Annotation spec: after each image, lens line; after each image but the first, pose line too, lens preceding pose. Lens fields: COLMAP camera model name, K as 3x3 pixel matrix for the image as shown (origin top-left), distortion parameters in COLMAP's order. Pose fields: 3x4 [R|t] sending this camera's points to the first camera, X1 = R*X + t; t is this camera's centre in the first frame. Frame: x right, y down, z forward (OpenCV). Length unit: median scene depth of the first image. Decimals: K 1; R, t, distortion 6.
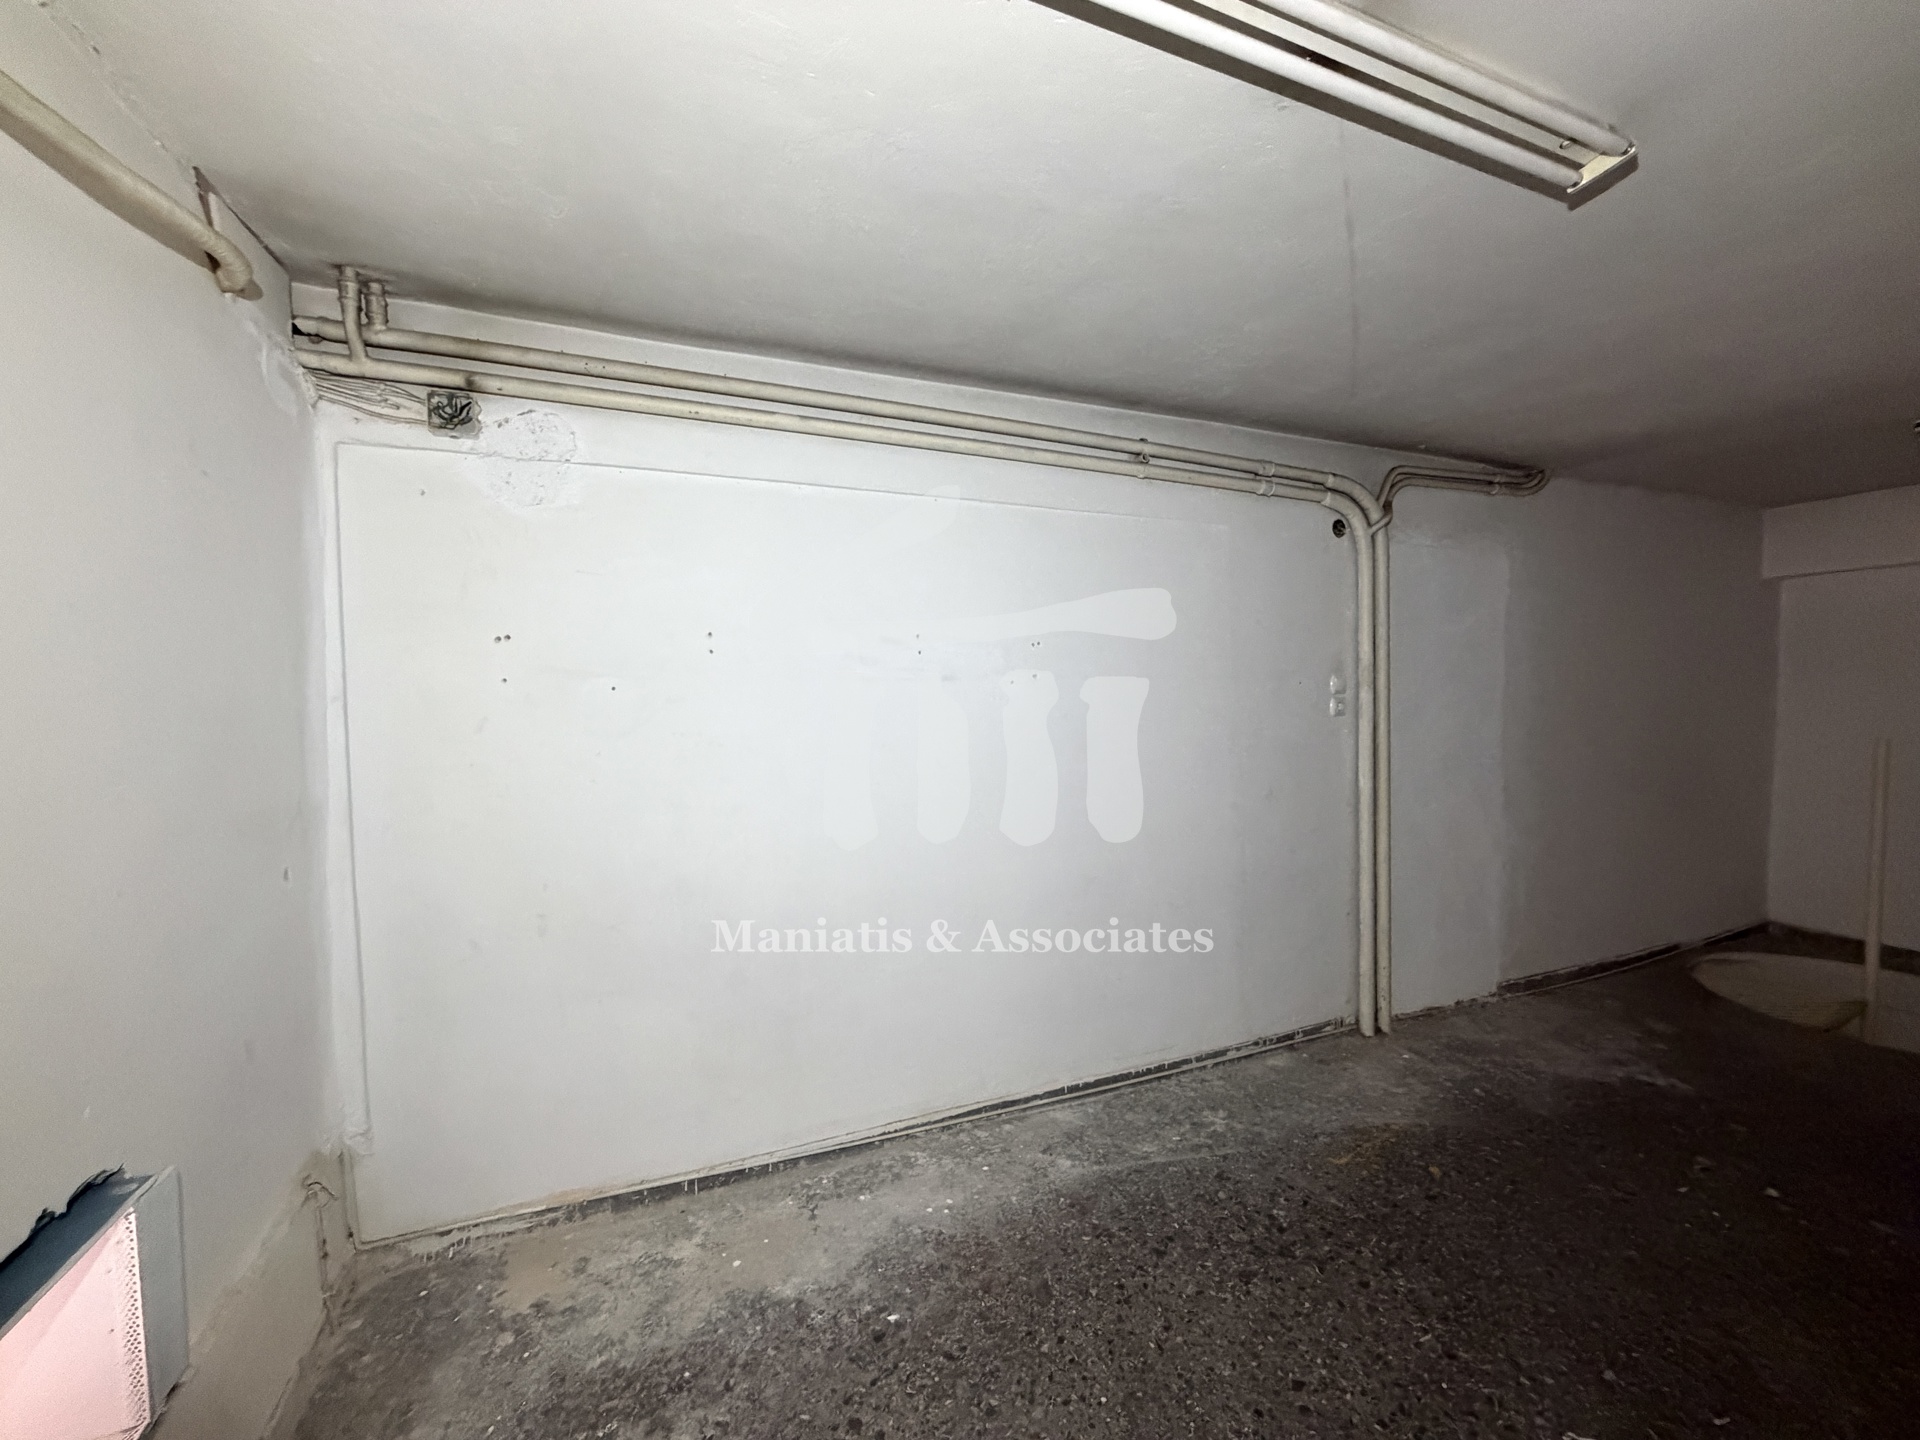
lens RADIAL K [[765.9, 0, 952.9], [0, 765.9, 721.1], [0, 0, 1]] dist [0.000857, 0.000049]
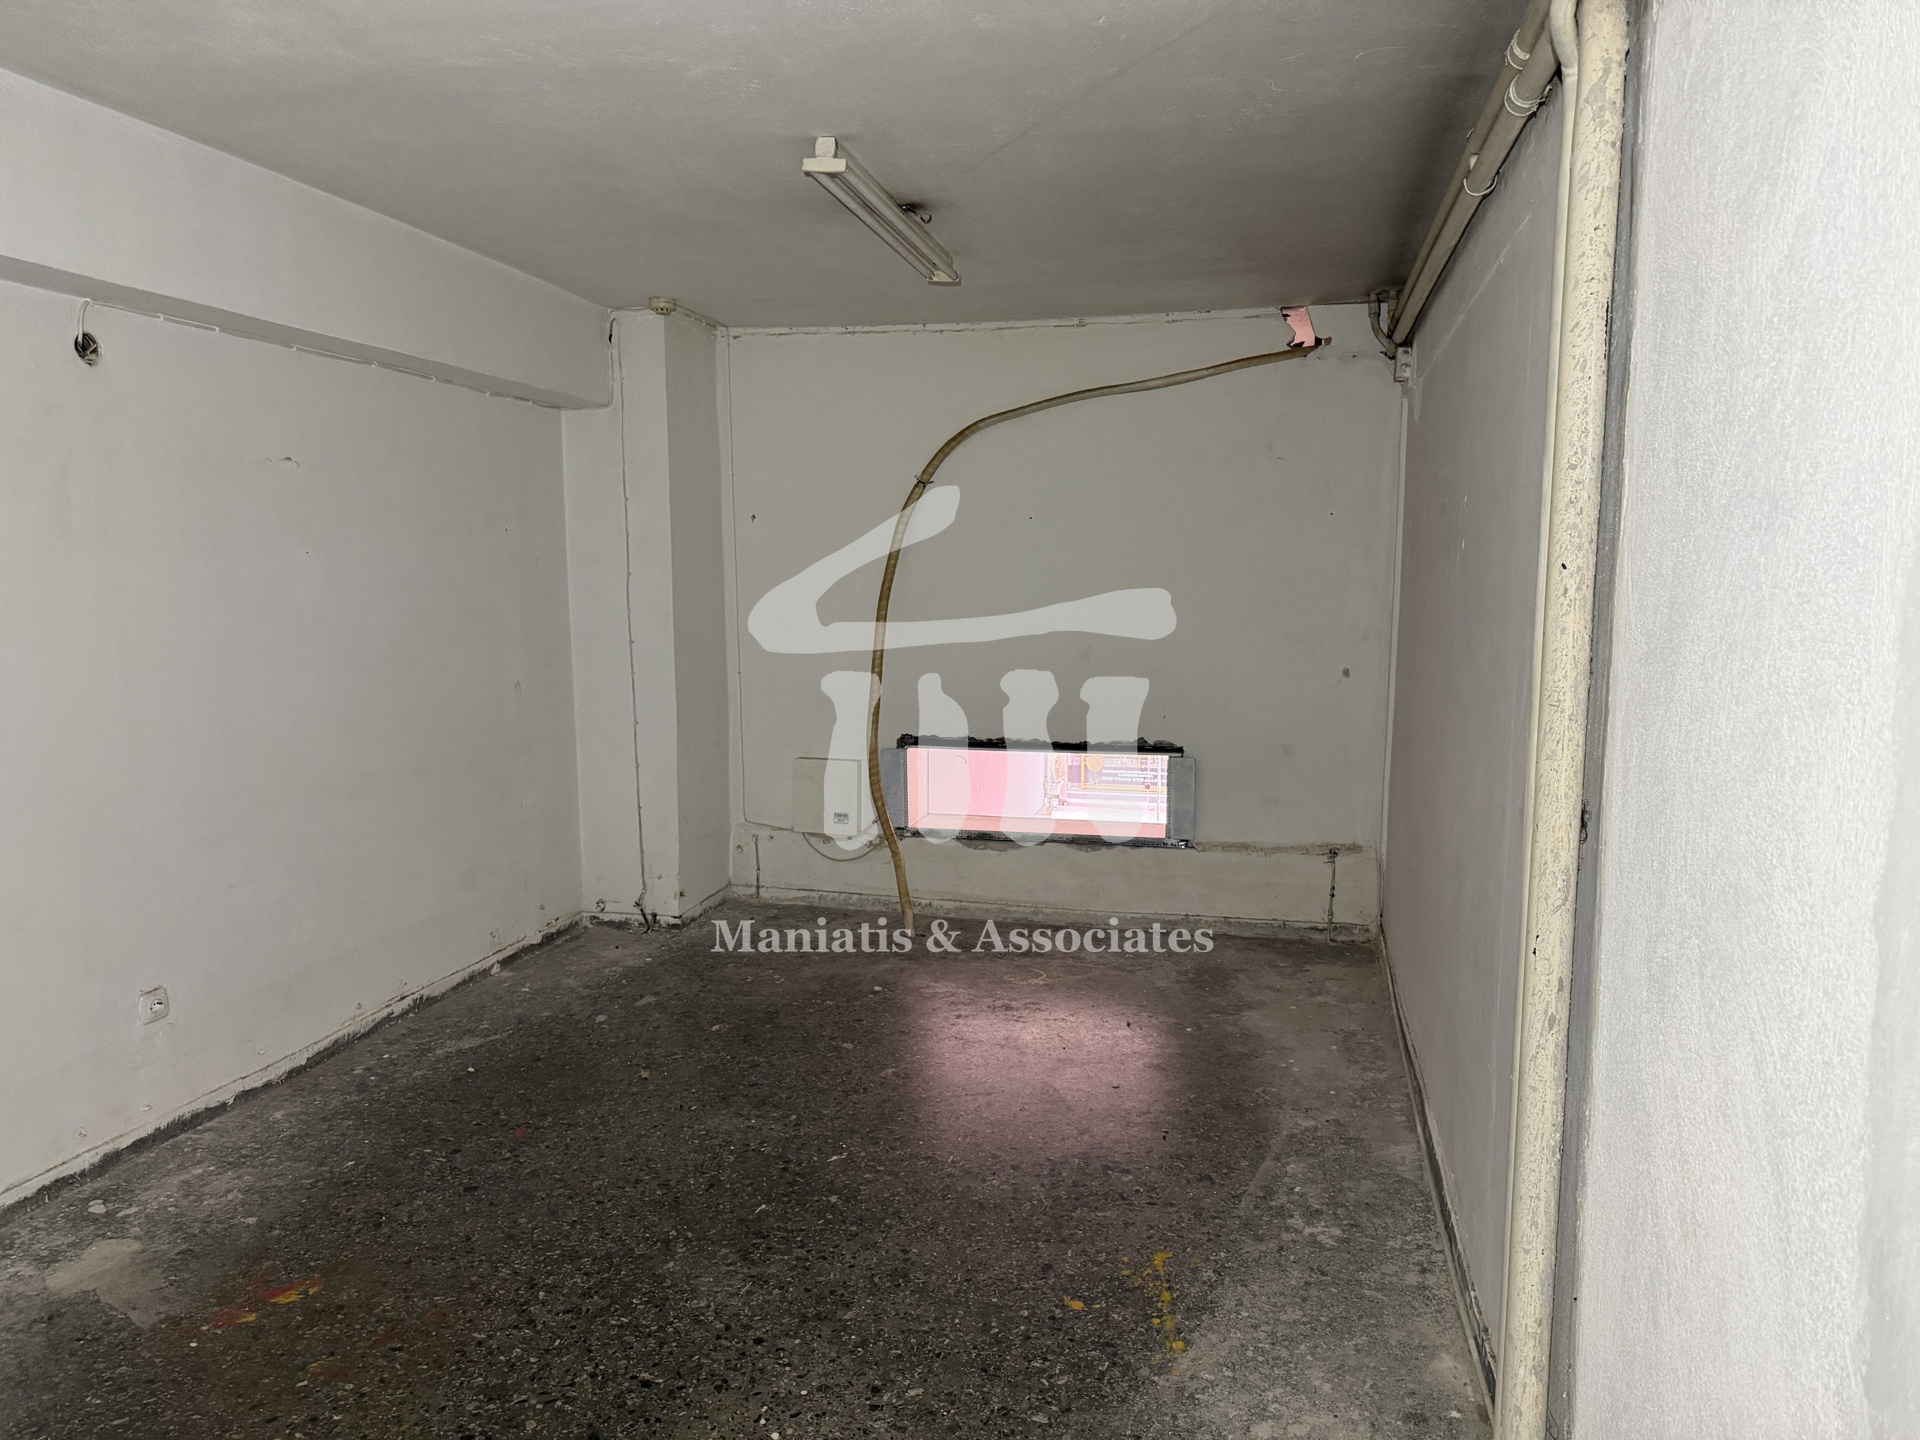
lens RADIAL K [[1358.1, 0, 966.2], [0, 1358.1, 735.2], [0, 0, 1]] dist [0.029599, -0.035757]
pose [[-0.579299, 0.106589, -0.808116, 1.231922], [-0.024221, 0.988725, 0.147774, -0.052907], [0.814755, 0.105178, -0.570186, 1.202036]]
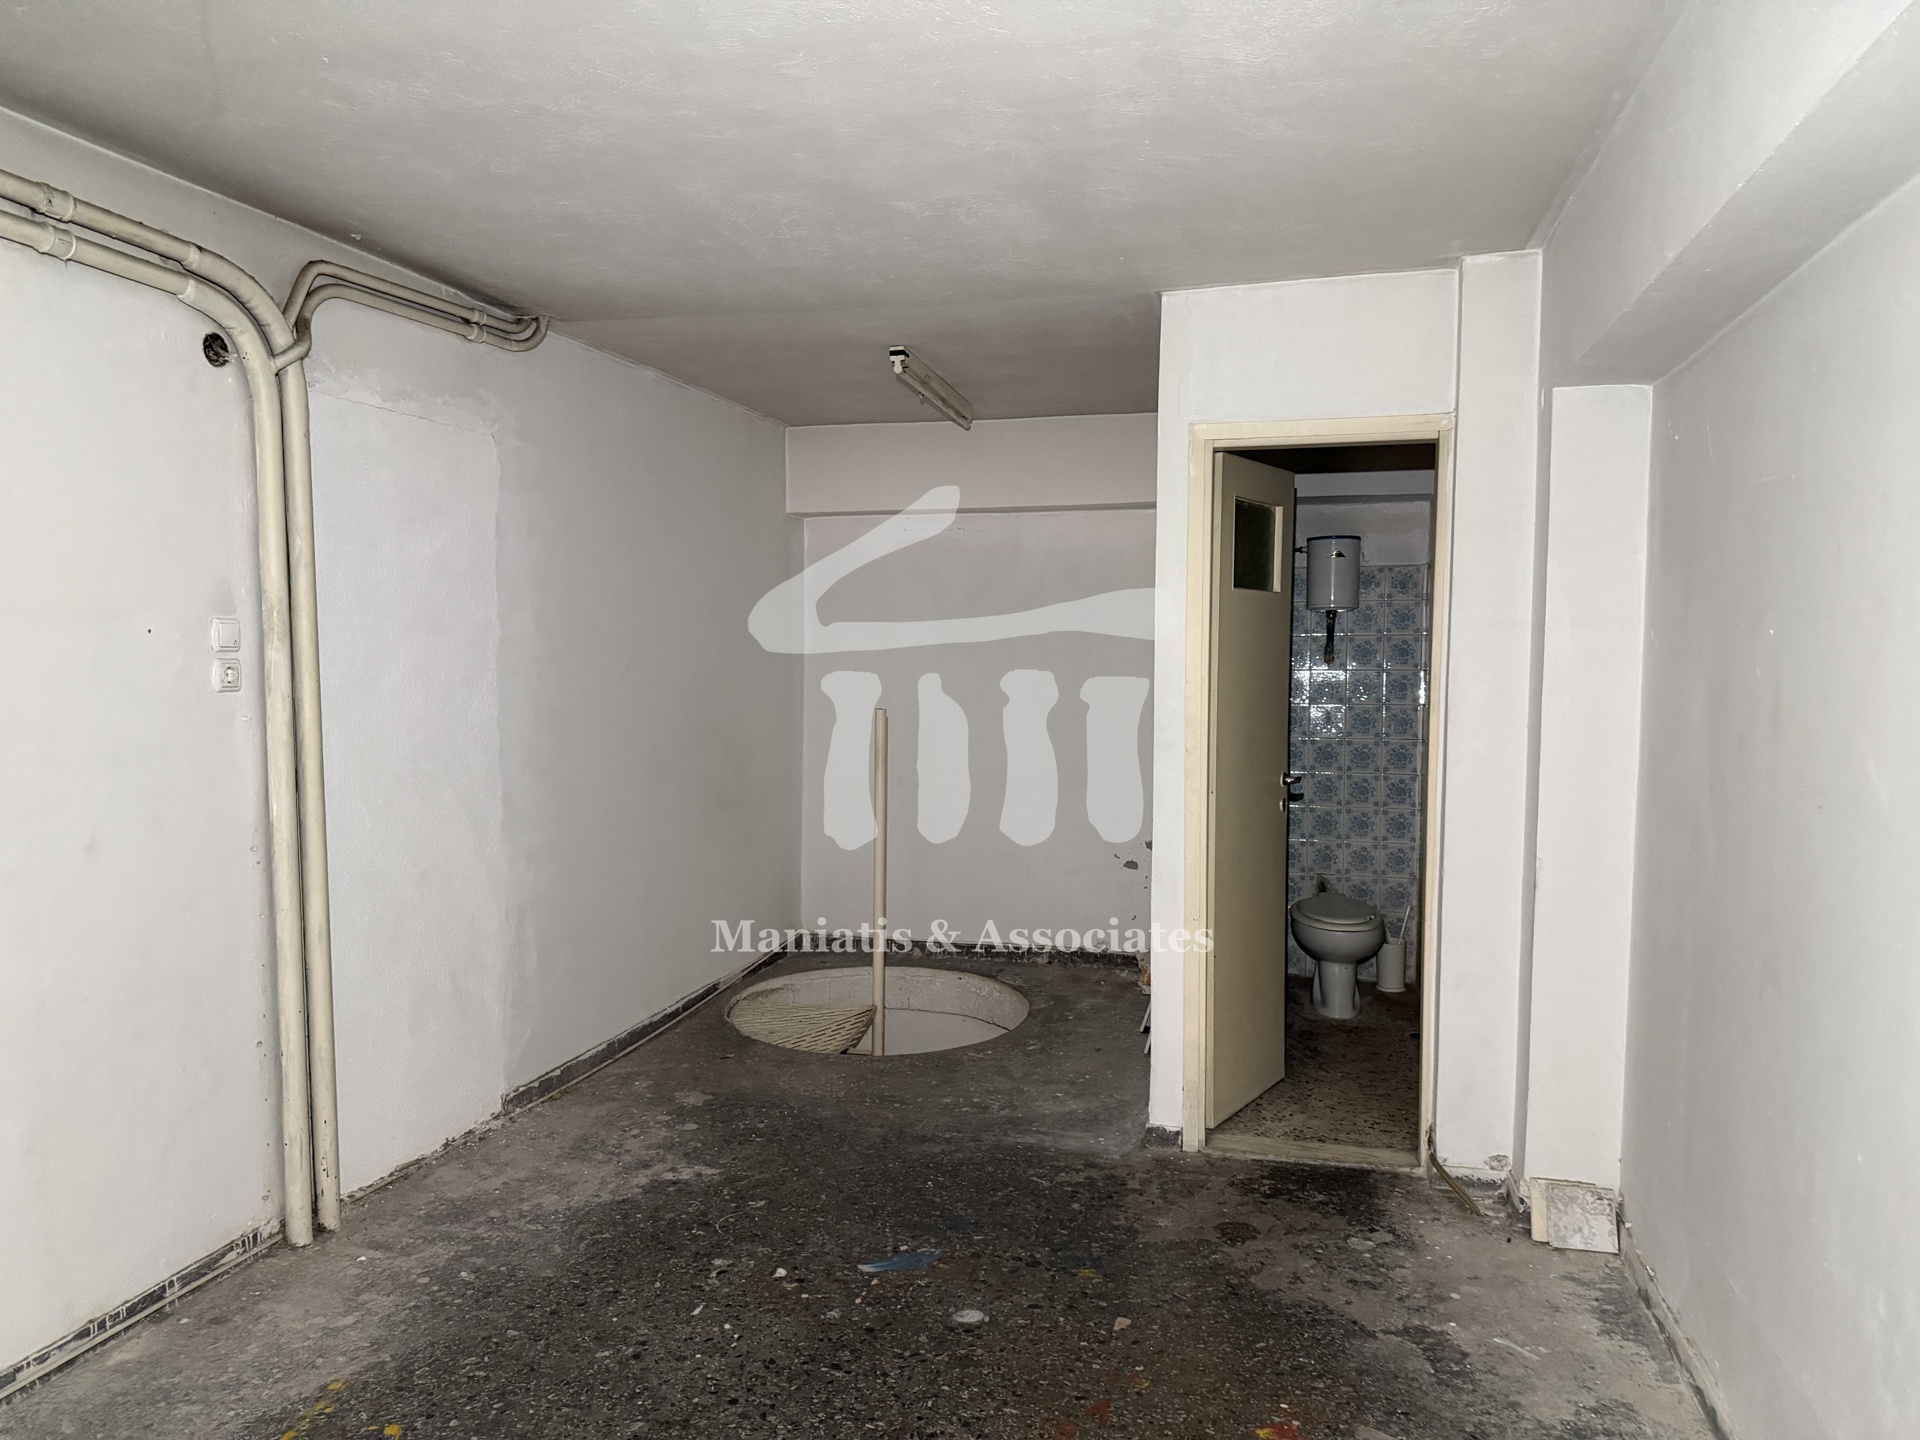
lens RADIAL K [[1358.1, 0, 948.3], [0, 1358.1, 731.7], [0, 0, 1]] dist [0.029599, -0.035757]
pose [[0.615048, -0.040350, 0.787456, 0.049844], [0.021363, 0.999176, 0.034513, -0.001073], [-0.788200, -0.004405, 0.615403, -0.016887]]
